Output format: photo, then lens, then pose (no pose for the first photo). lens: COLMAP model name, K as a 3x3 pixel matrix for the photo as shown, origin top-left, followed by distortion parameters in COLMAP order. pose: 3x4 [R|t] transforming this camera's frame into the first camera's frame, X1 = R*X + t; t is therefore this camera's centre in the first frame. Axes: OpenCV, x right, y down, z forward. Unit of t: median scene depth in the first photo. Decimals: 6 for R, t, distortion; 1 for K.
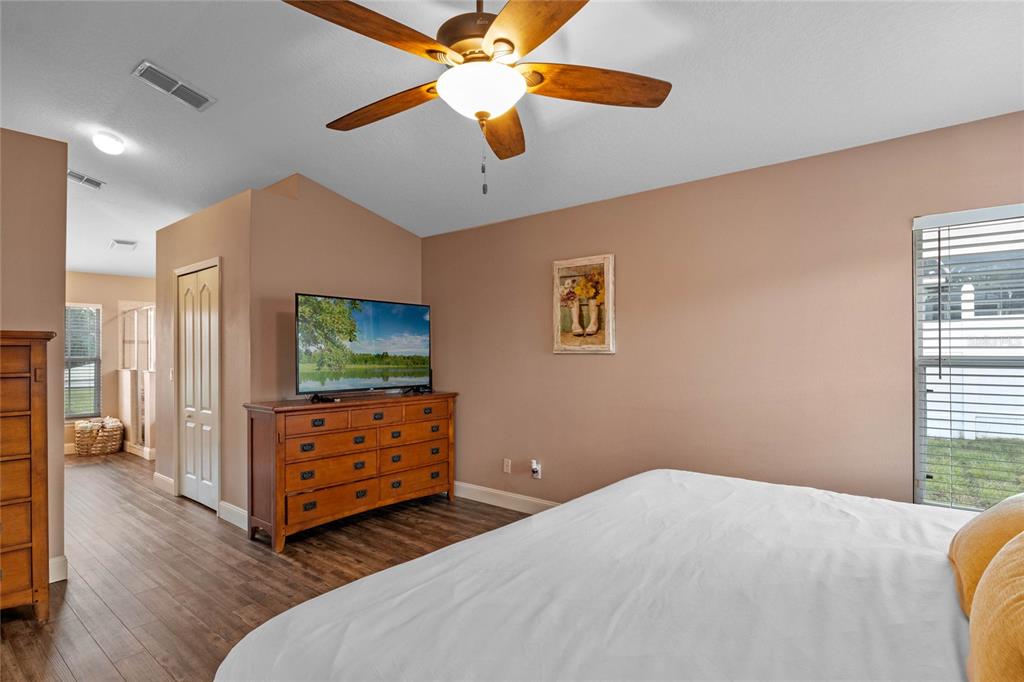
lens RADIAL K [[527.8, 0, 511.7], [0, 527.8, 346.3], [0, 0, 1]] dist [-0.004840, -0.001028]
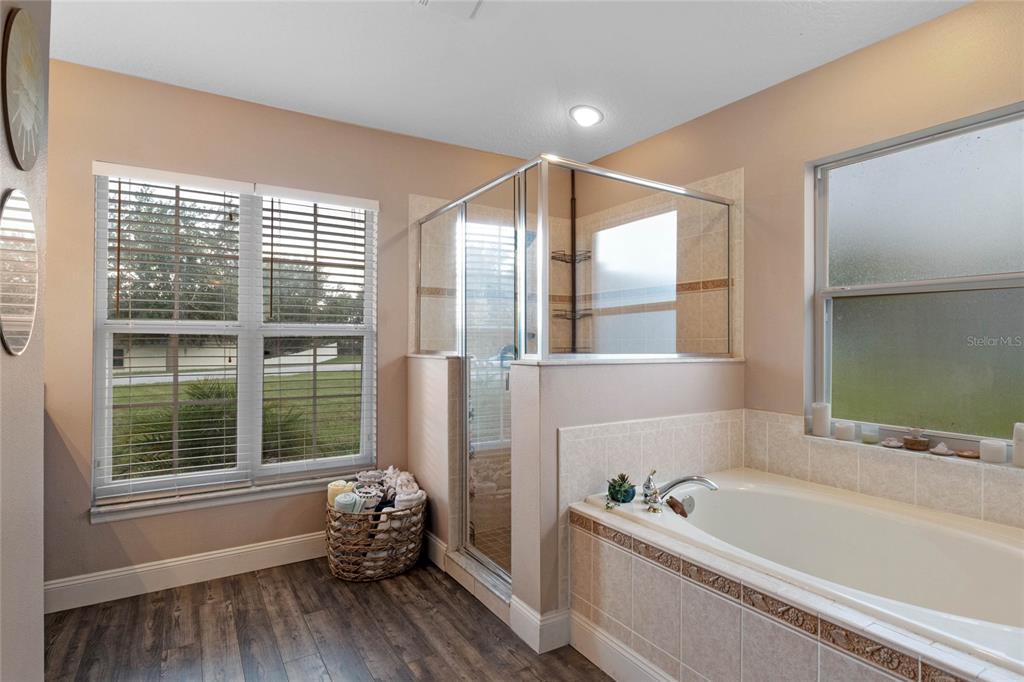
lens RADIAL K [[527.8, 0, 511.7], [0, 527.8, 346.3], [0, 0, 1]] dist [-0.004840, -0.001028]
pose [[0.950306, 0.005600, -0.311266, -0.556575], [-0.002049, 0.999929, 0.011733, 0.032685], [0.311310, -0.010512, 0.950250, 0.645409]]
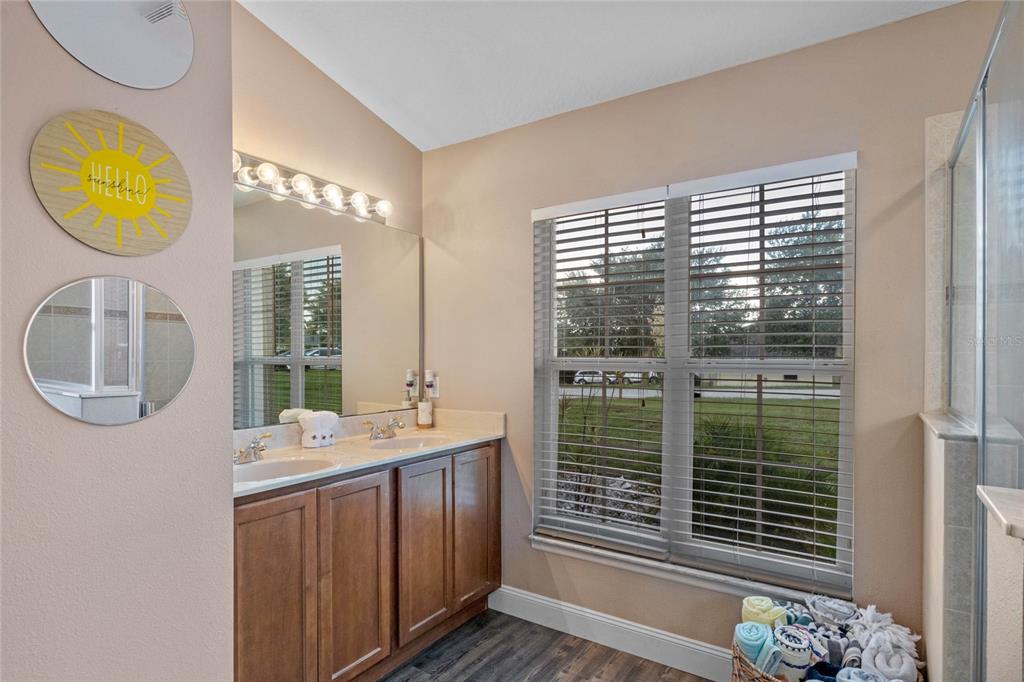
lens RADIAL K [[527.1, 0, 511.9], [0, 527.1, 360.9], [0, 0, 1]] dist [-0.004508, -0.000527]
pose [[0.097991, 0.015390, -0.995068, -0.556834], [0.006473, 0.999849, 0.016101, 0.016192], [0.995166, -0.008019, 0.097877, 0.827968]]
